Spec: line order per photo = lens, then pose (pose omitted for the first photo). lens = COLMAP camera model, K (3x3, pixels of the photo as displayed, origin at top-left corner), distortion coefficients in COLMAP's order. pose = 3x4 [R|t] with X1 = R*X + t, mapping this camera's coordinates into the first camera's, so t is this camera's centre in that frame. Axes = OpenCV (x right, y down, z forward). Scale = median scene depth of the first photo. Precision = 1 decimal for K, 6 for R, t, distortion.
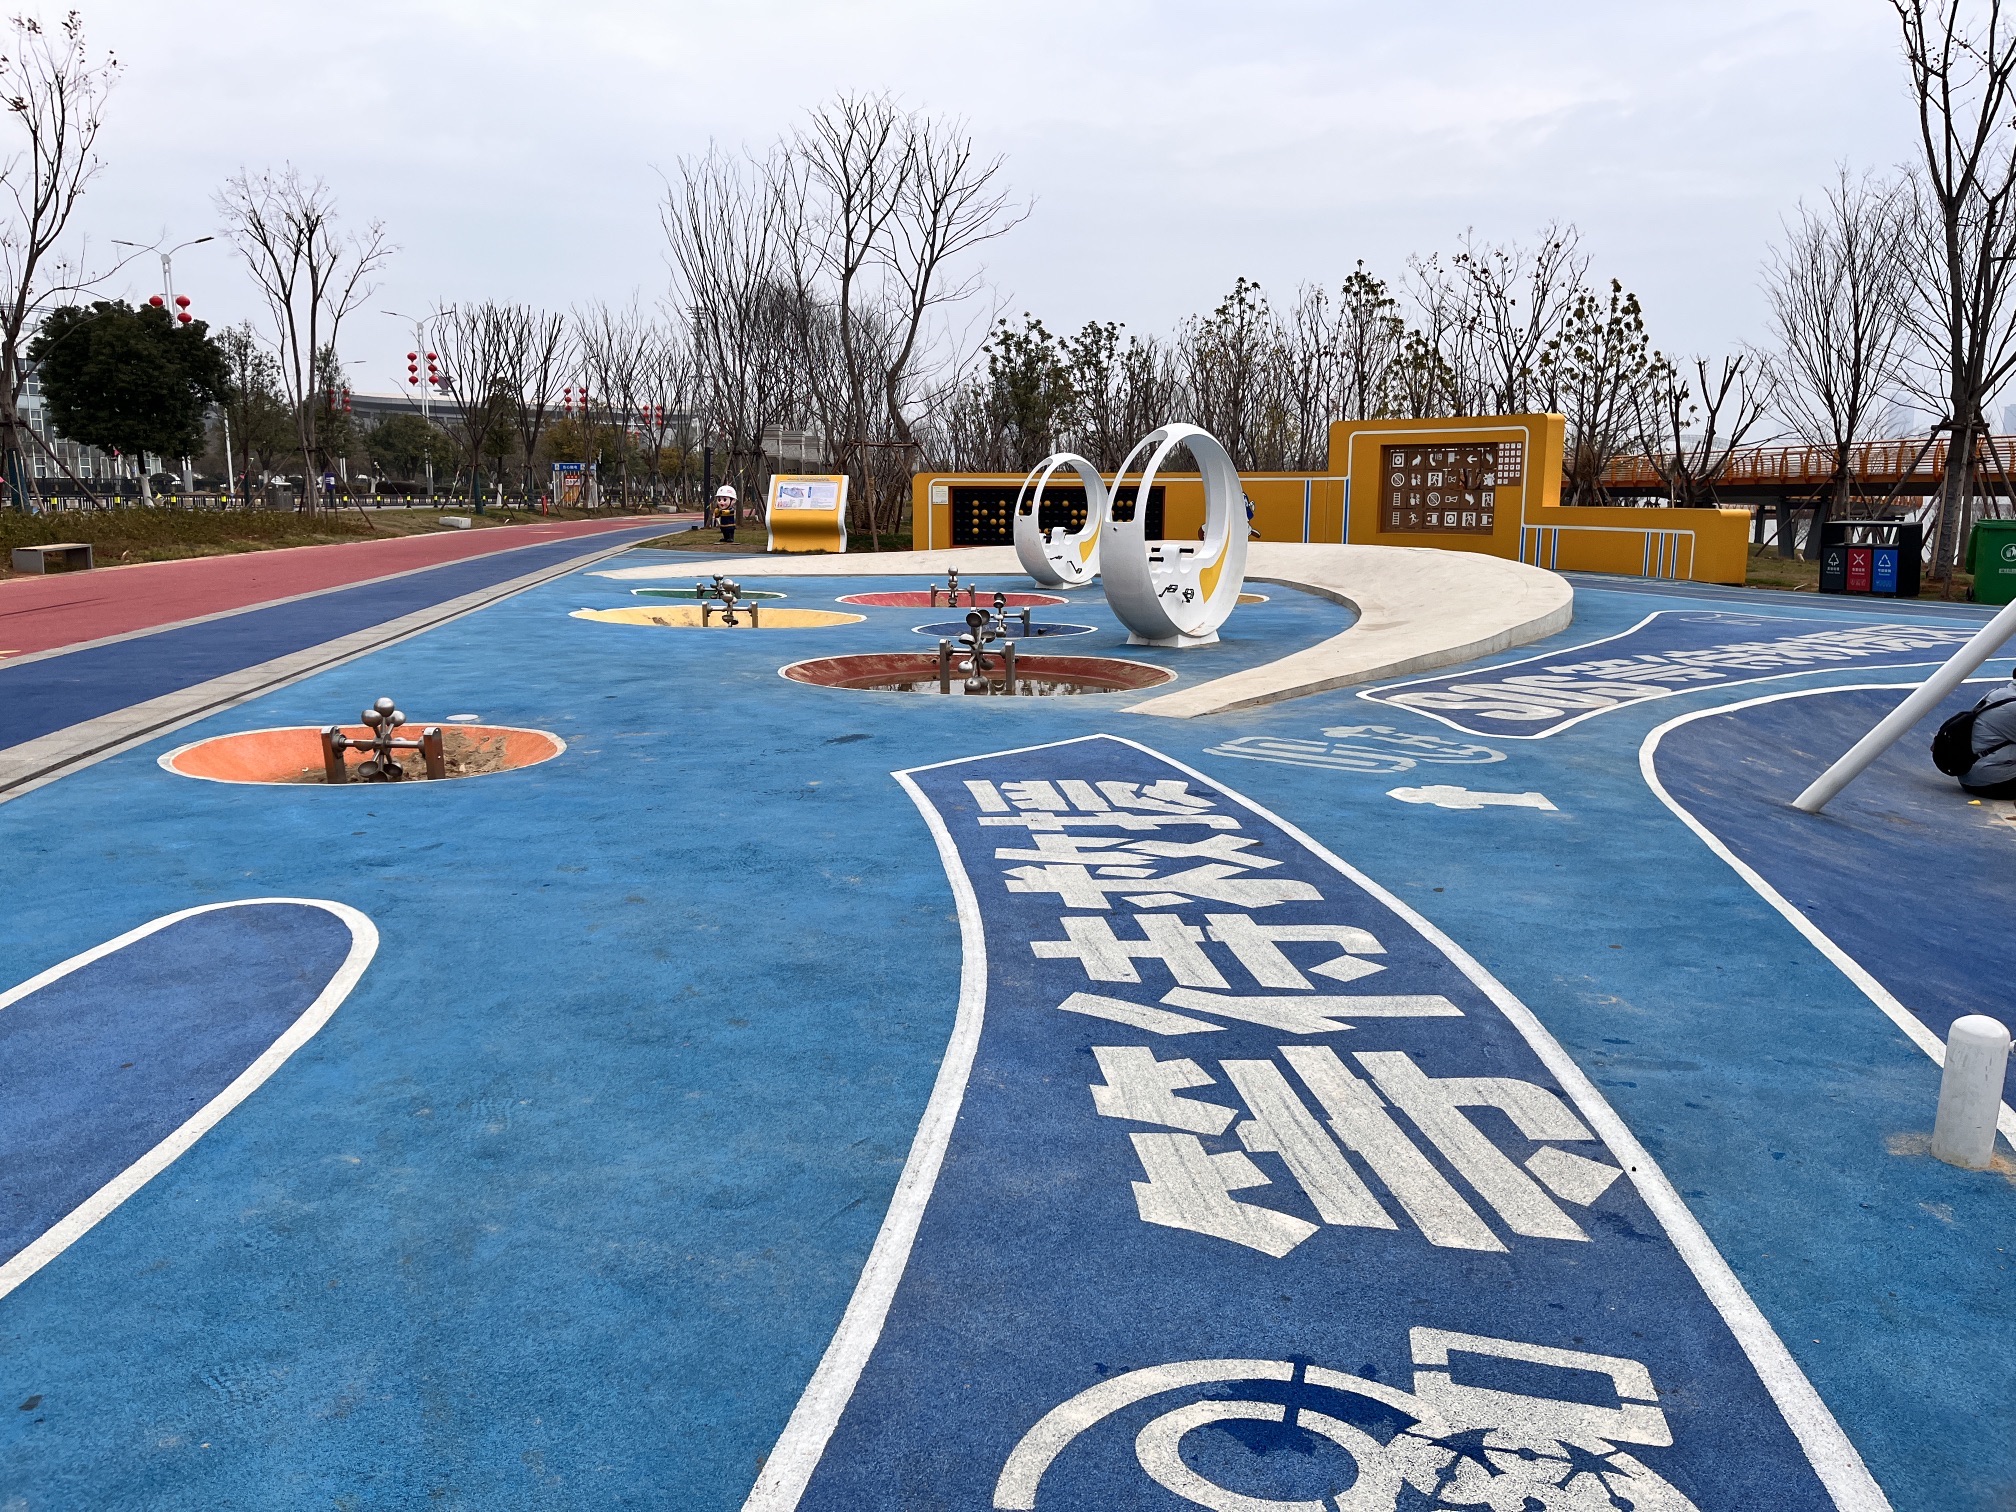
lens RADIAL K [[1460.5, 0, 964.8], [0, 1460.5, 754.2], [0, 0, 1]] dist [0.005373, -0.047892]
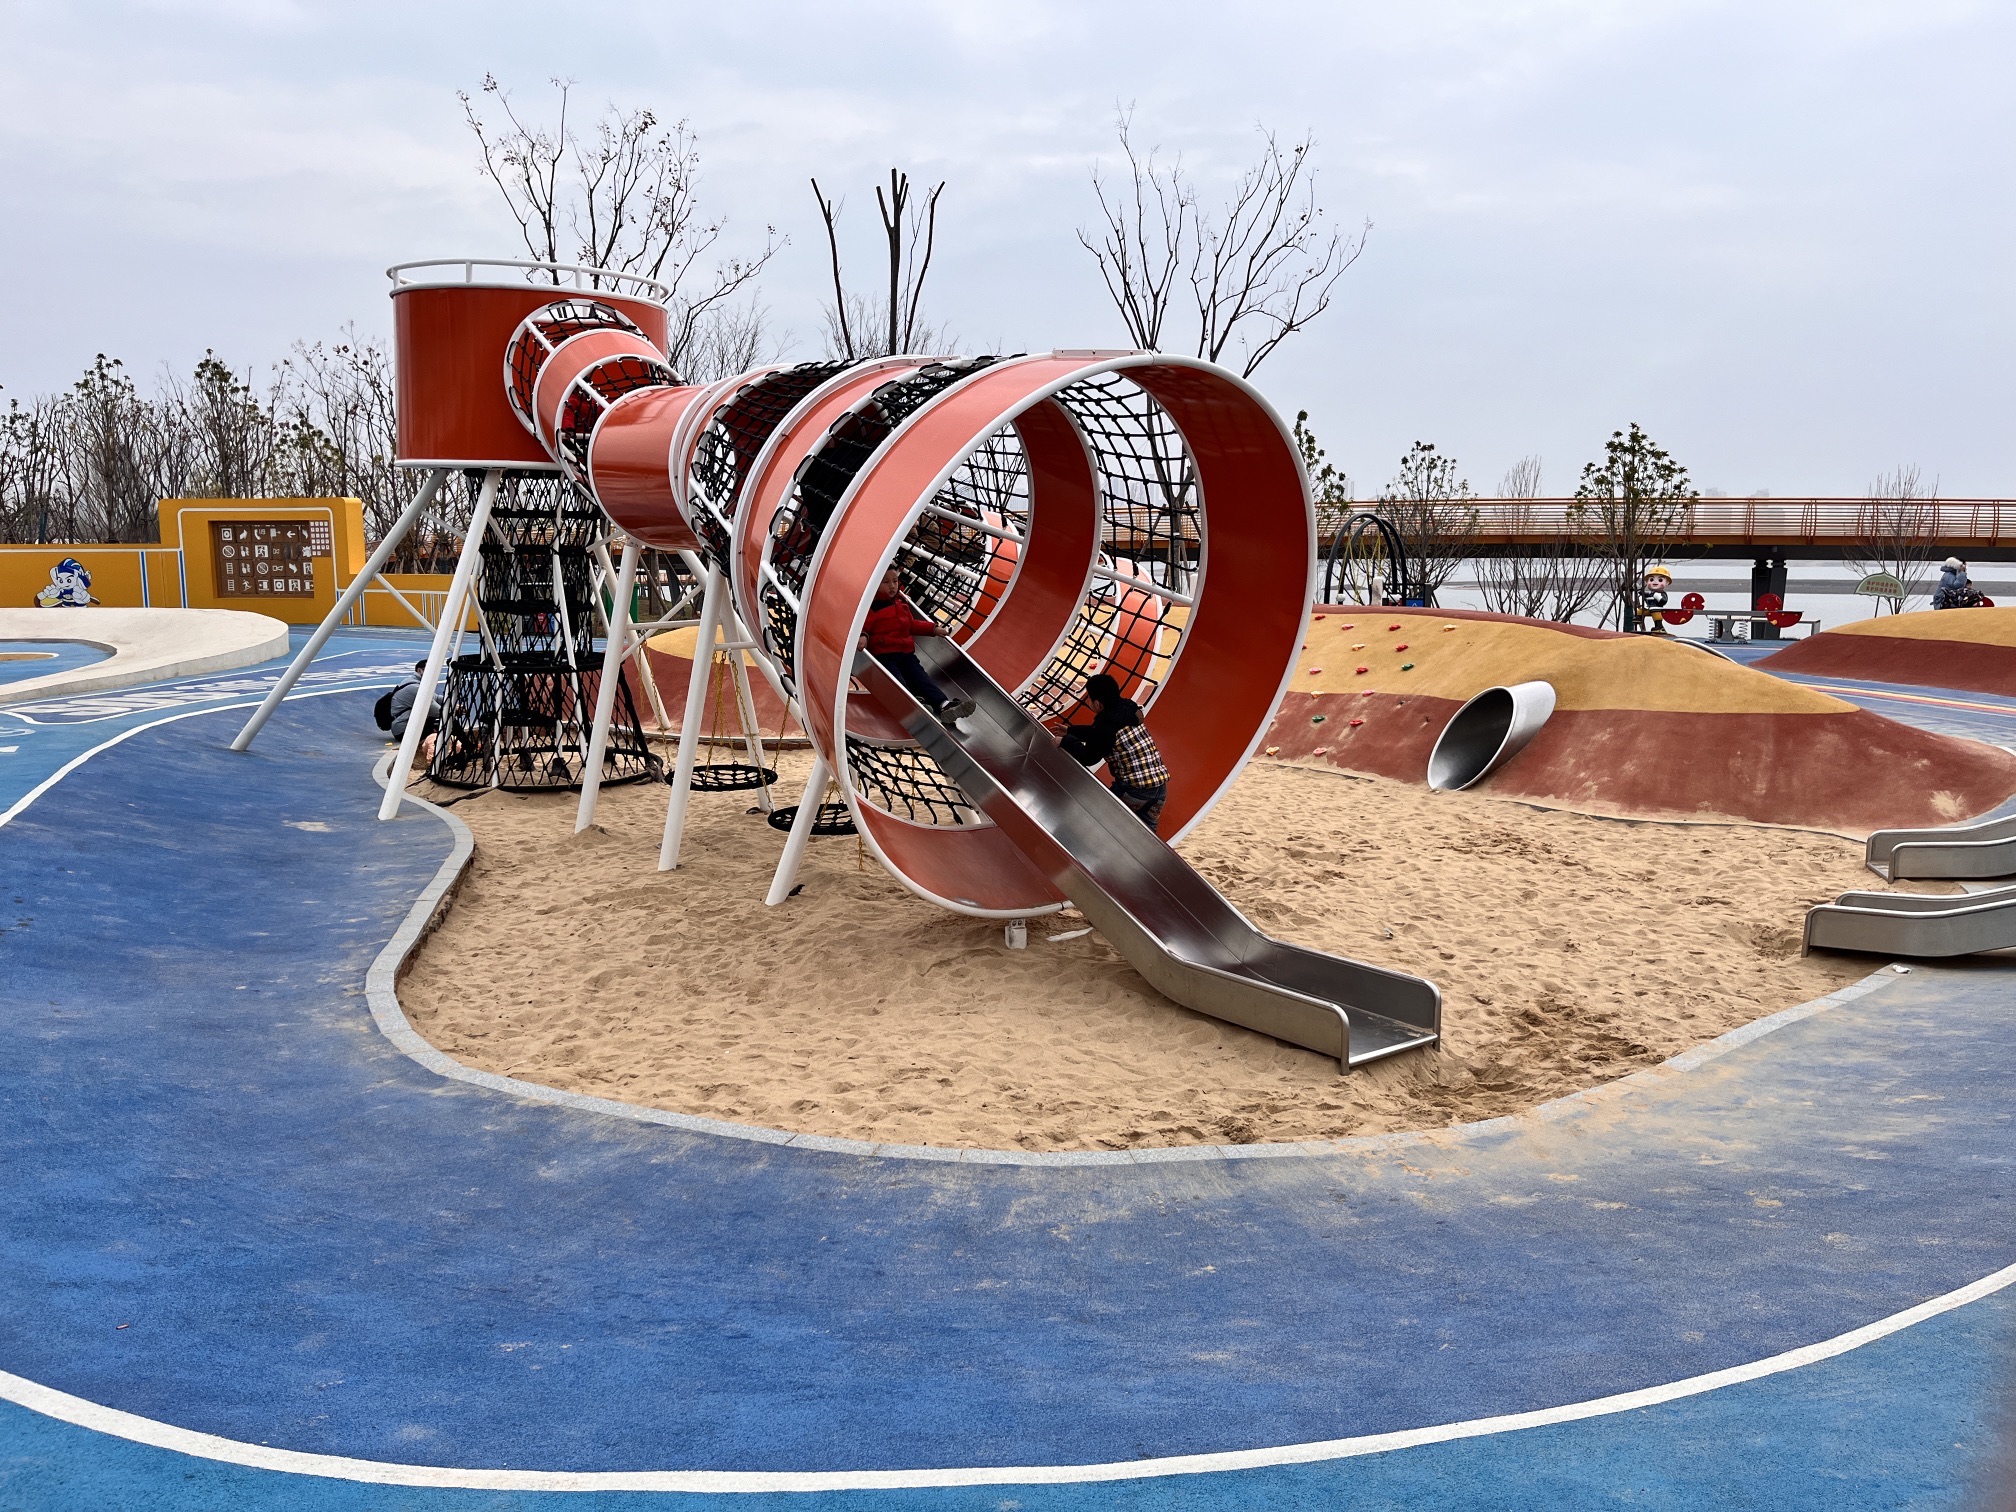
lens RADIAL K [[1460.5, 0, 964.8], [0, 1460.5, 754.2], [0, 0, 1]] dist [0.005373, -0.047892]
pose [[0.797270, -0.074457, 0.599013, 0.061752], [0.101988, 0.994712, -0.012101, 0.039780], [-0.594945, 0.070740, 0.800648, -0.229284]]
